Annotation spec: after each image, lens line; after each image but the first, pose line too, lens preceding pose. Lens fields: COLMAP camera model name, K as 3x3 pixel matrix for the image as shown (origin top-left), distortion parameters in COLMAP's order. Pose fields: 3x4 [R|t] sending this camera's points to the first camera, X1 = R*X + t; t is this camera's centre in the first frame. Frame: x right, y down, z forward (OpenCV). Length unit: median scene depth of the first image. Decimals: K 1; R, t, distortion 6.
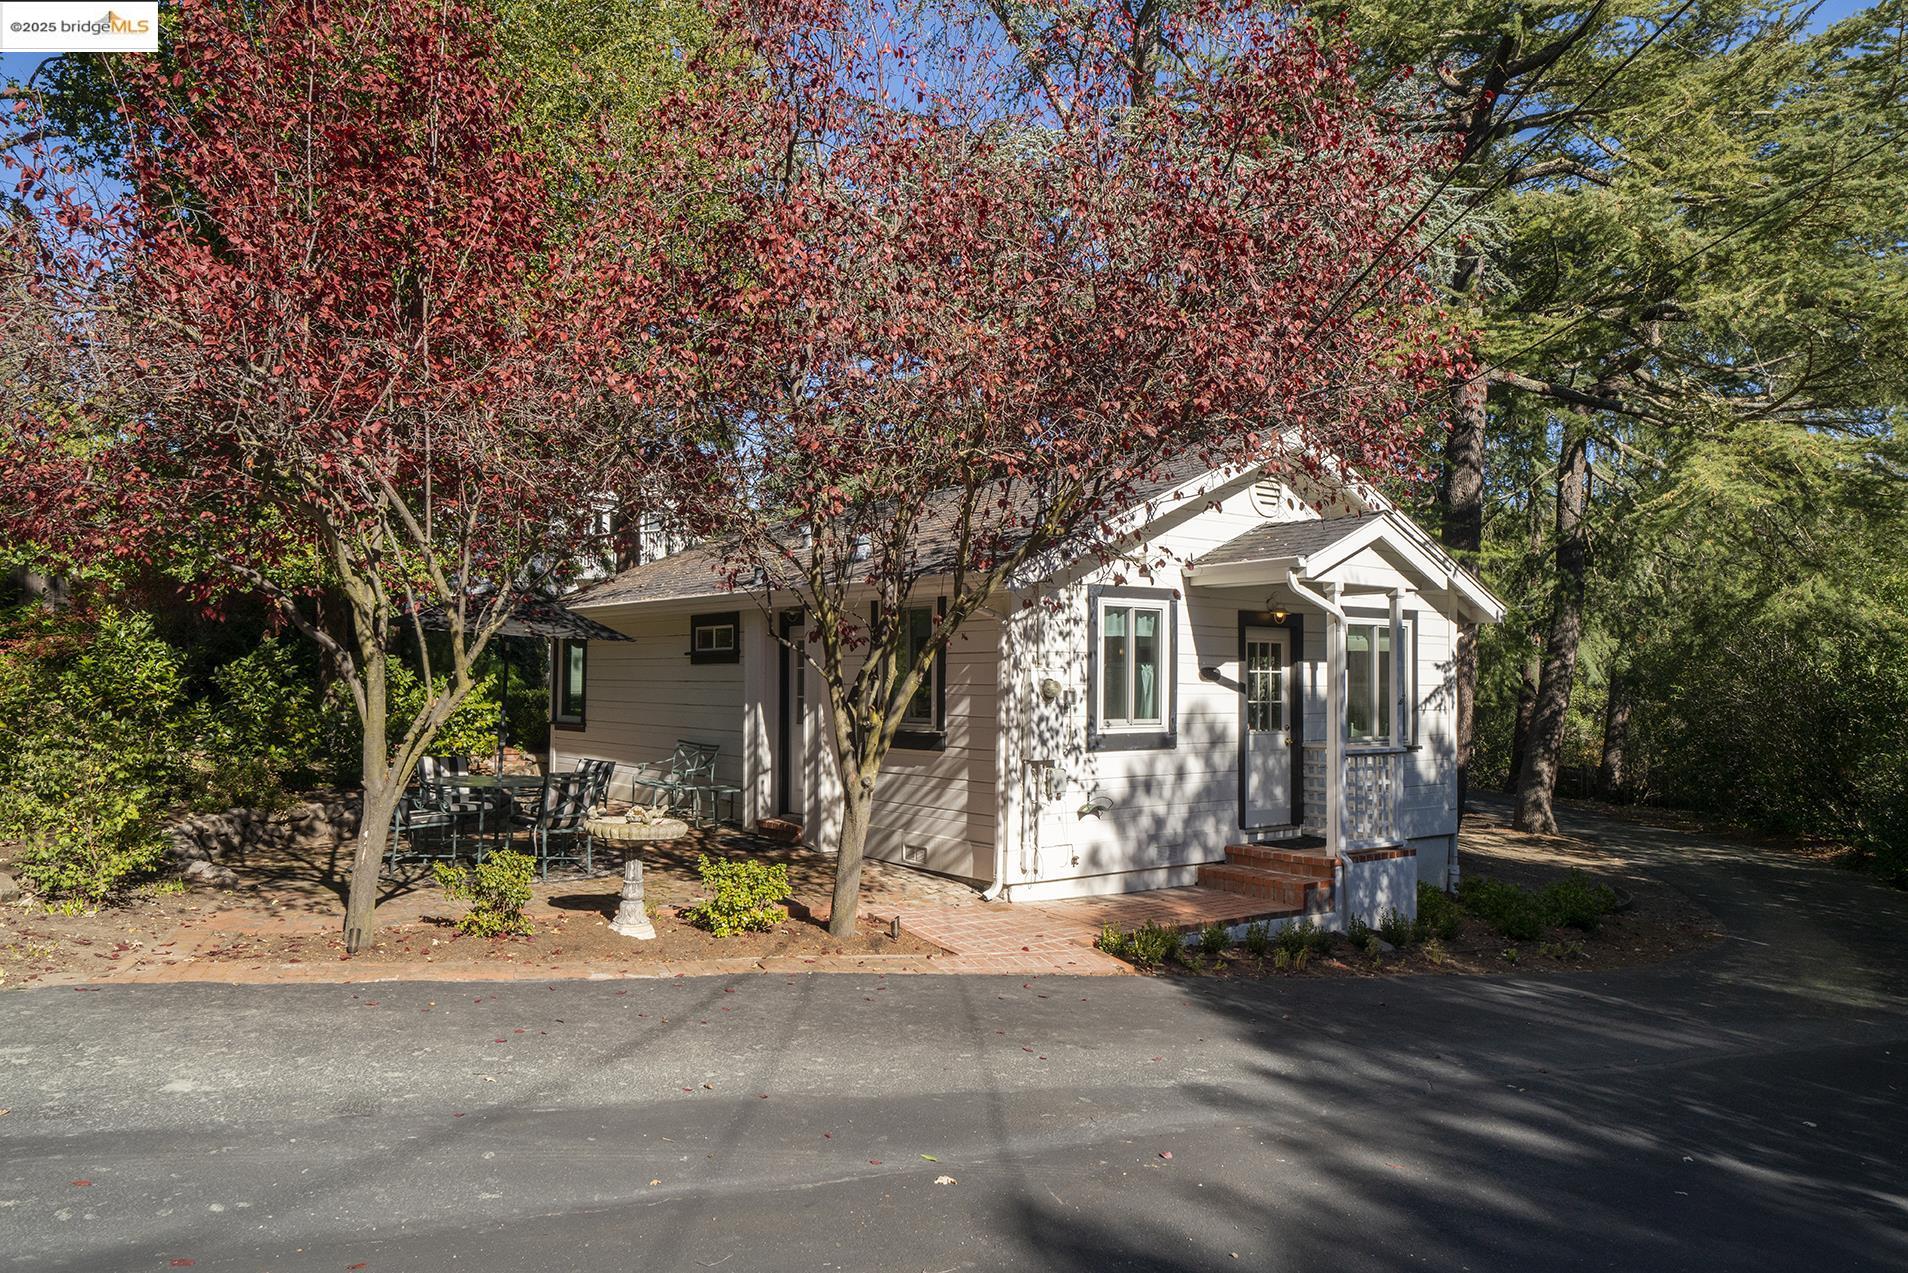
lens RADIAL K [[1273.2, 0, 945.1], [0, 1273.2, 674.7], [0, 0, 1]] dist [0.006121, -0.001853]
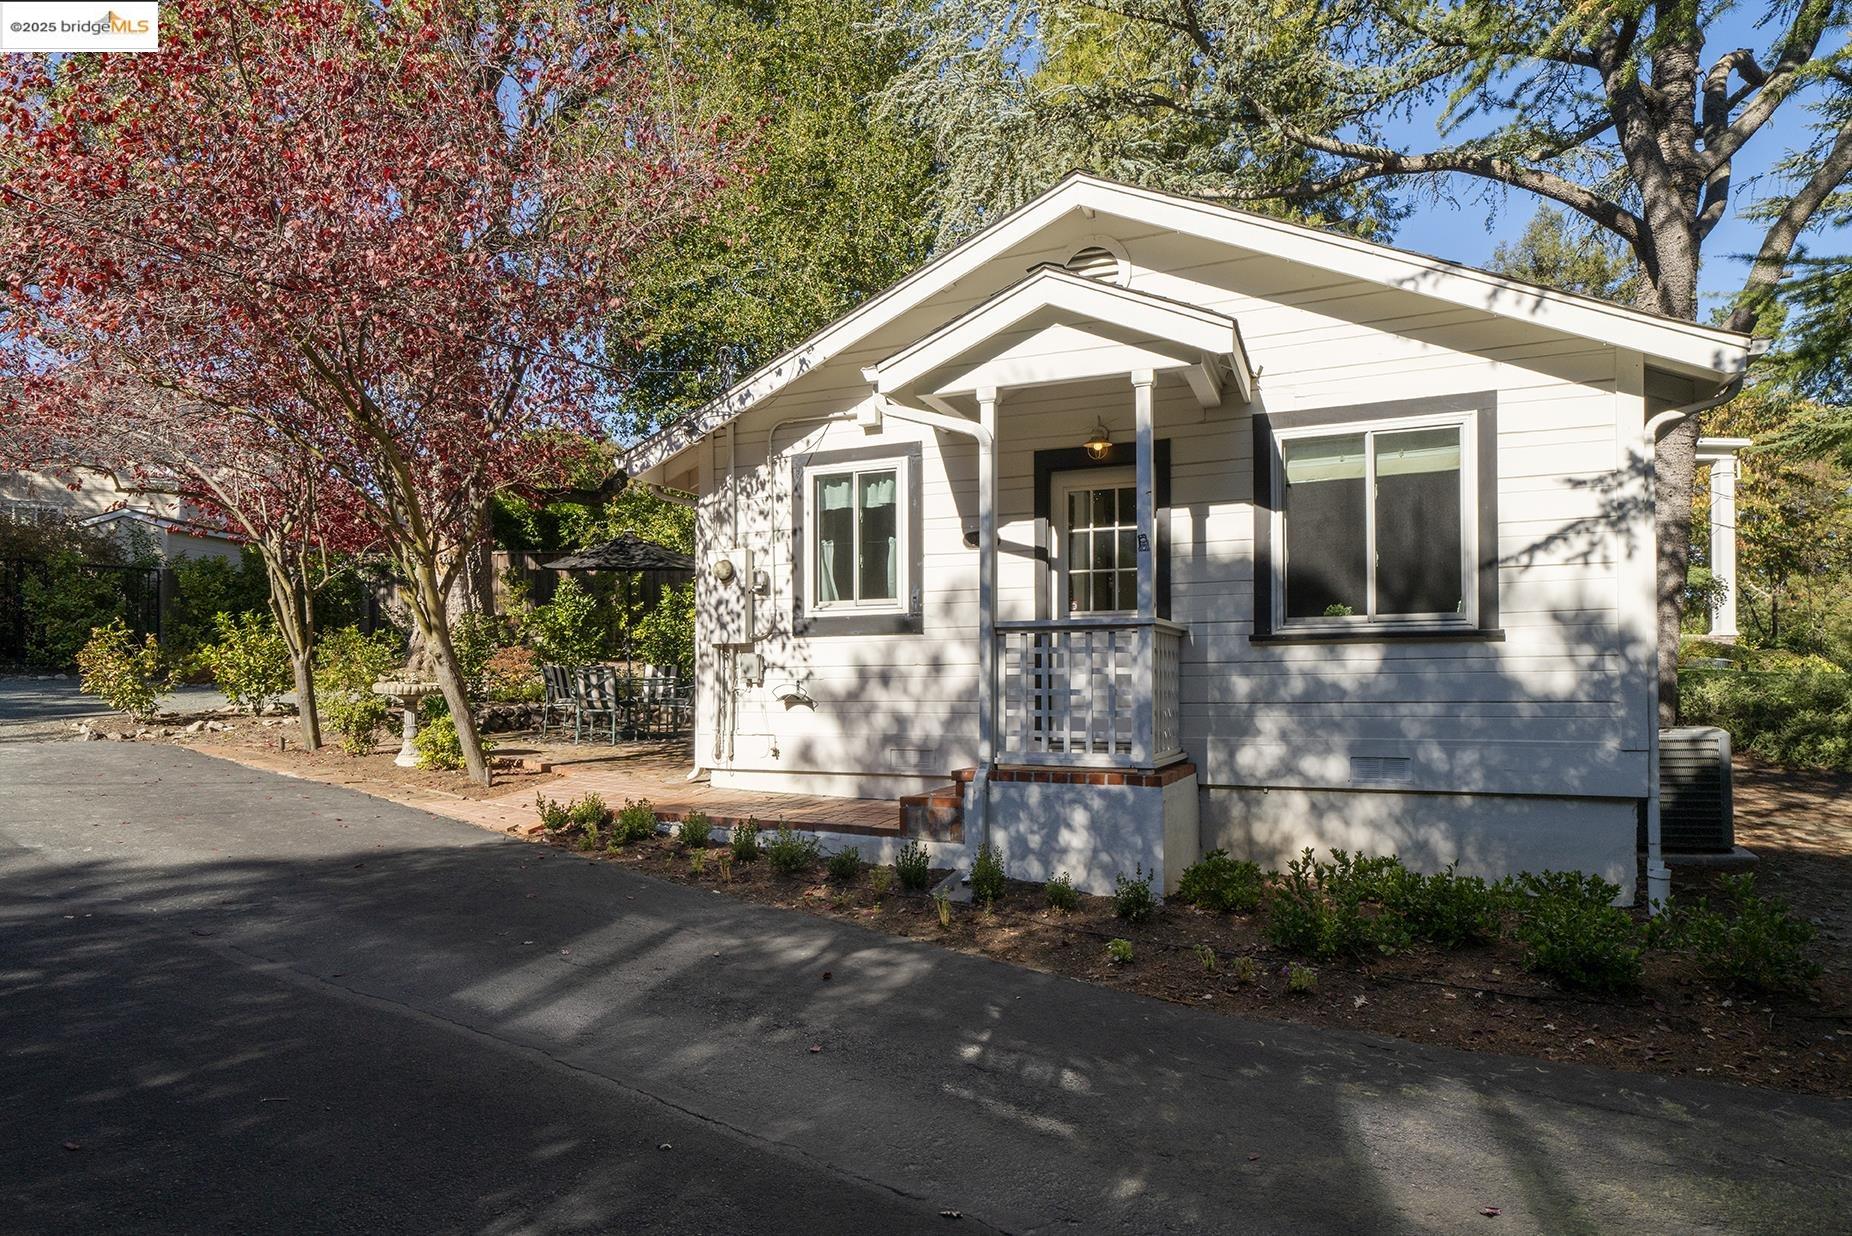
lens RADIAL K [[1116.5, 0, 883.9], [0, 1116.5, 670.9], [0, 0, 1]] dist [0.002753, 0.002289]
pose [[0.483641, -0.020434, -0.875028, 0.824734], [0.012983, 0.999785, -0.016172, 0.096228], [0.875170, -0.003539, 0.483802, 0.645160]]
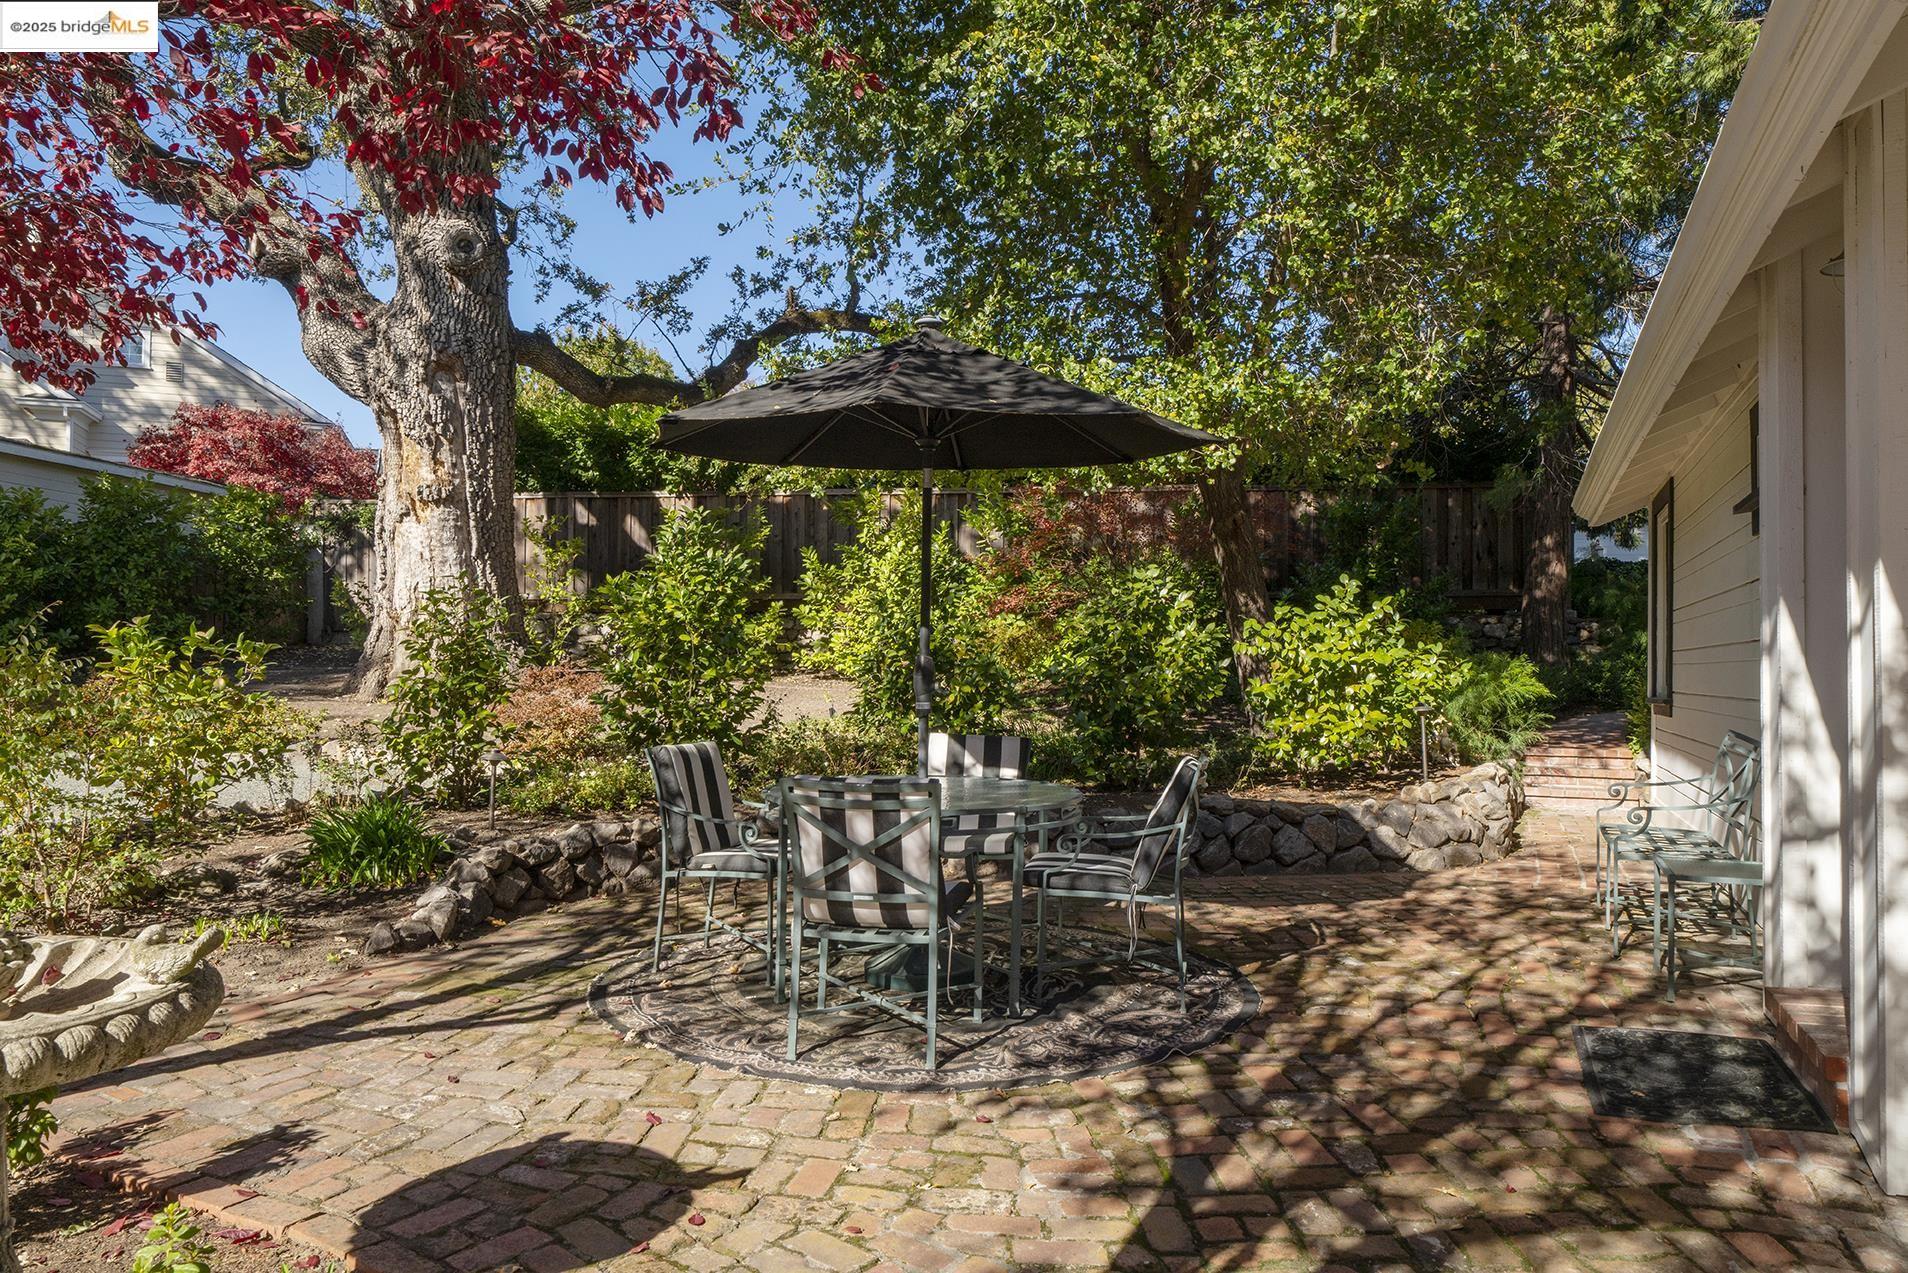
lens RADIAL K [[1273.2, 0, 955.5], [0, 1273.2, 652.3], [0, 0, 1]] dist [0.006121, -0.001853]
pose [[0.474727, -0.027785, -0.879694, 0.040122], [0.007389, 0.999592, -0.027584, 0.046189], [0.880102, 0.006595, 0.474739, 0.787069]]
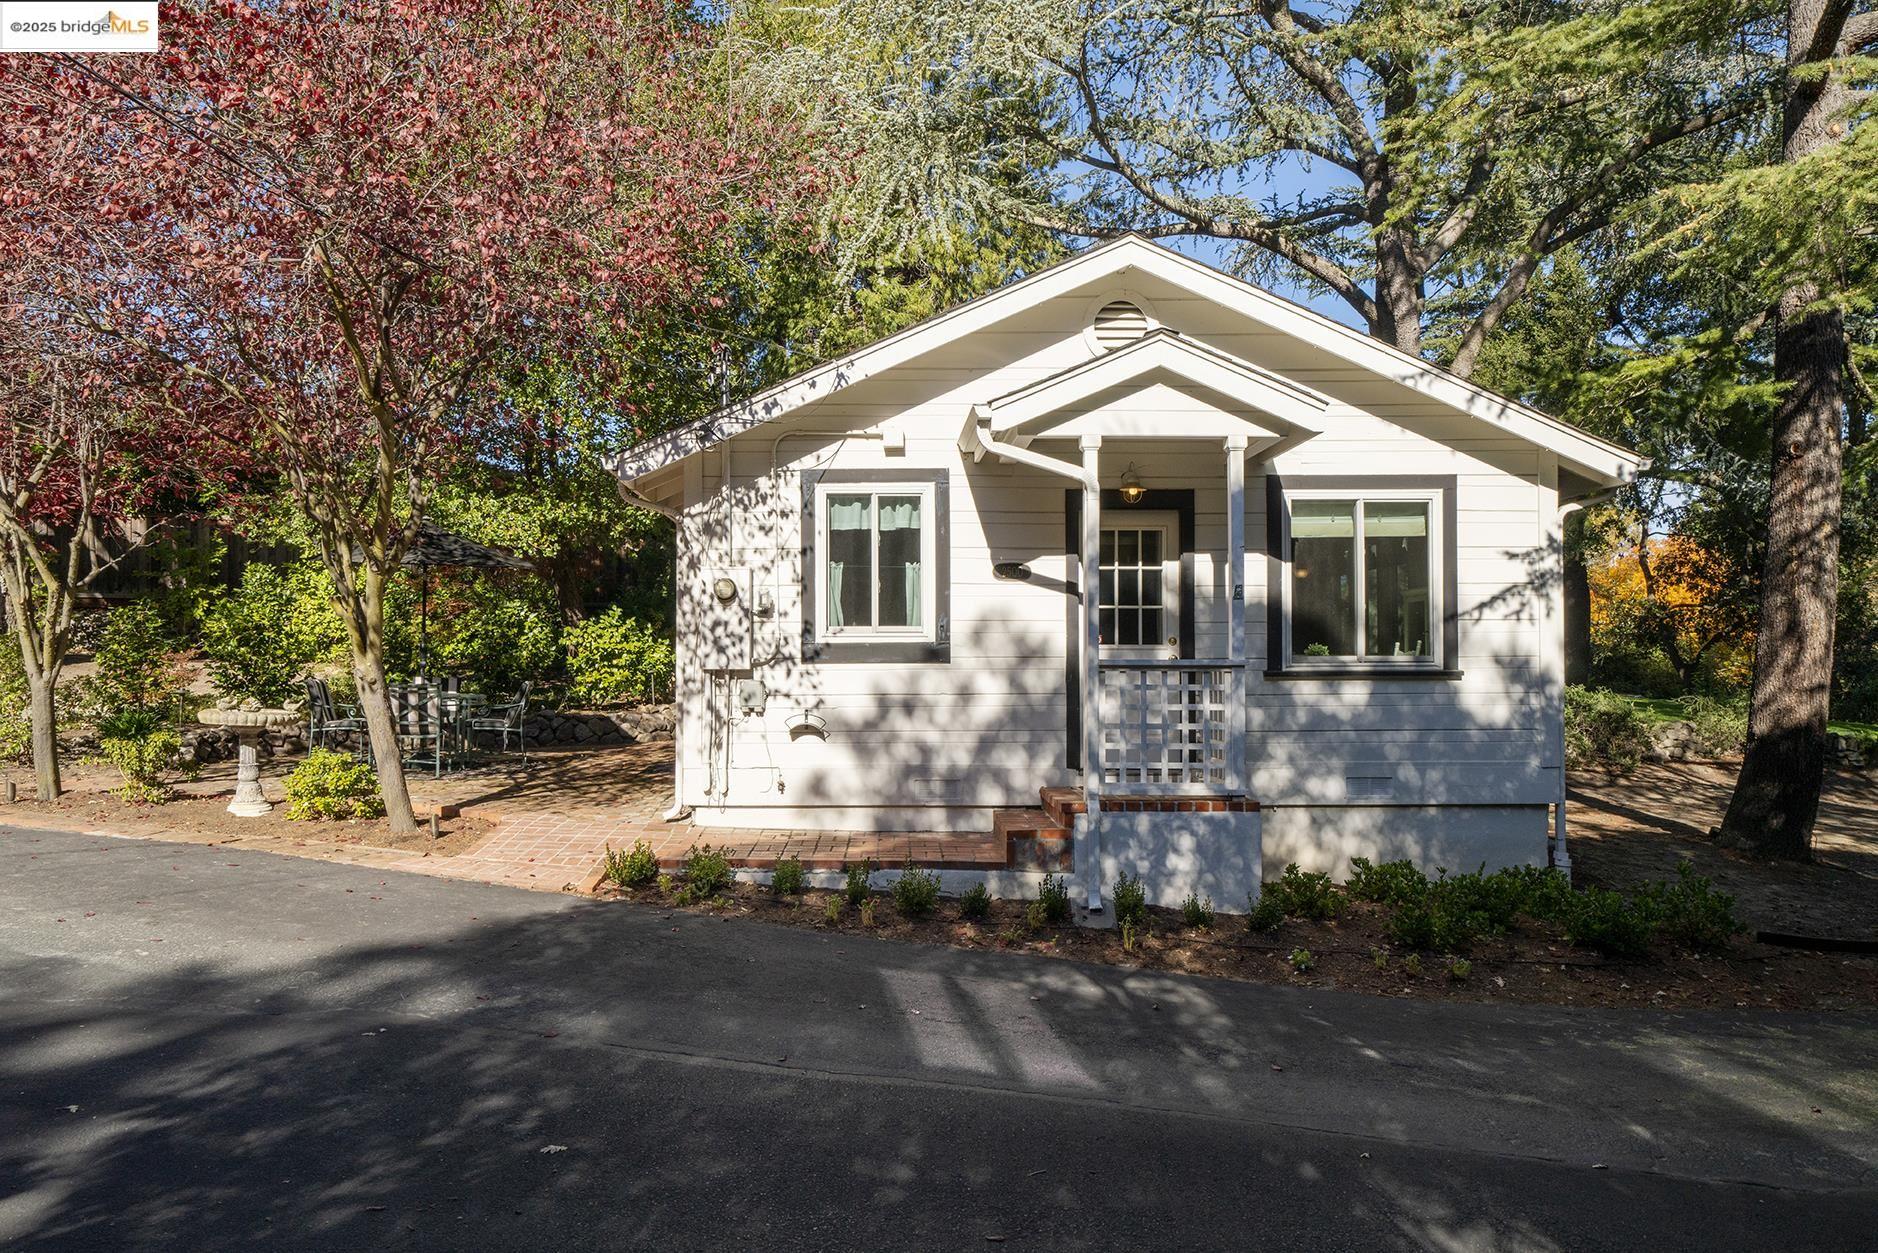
lens RADIAL K [[1253.2, 0, 900.9], [0, 1253.2, 667.9], [0, 0, 1]] dist [0.006121, -0.001853]
pose [[0.805271, -0.011088, -0.592803, 0.651967], [0.010365, 0.999936, -0.004623, 0.066545], [0.592816, -0.002421, 0.805335, 0.340676]]
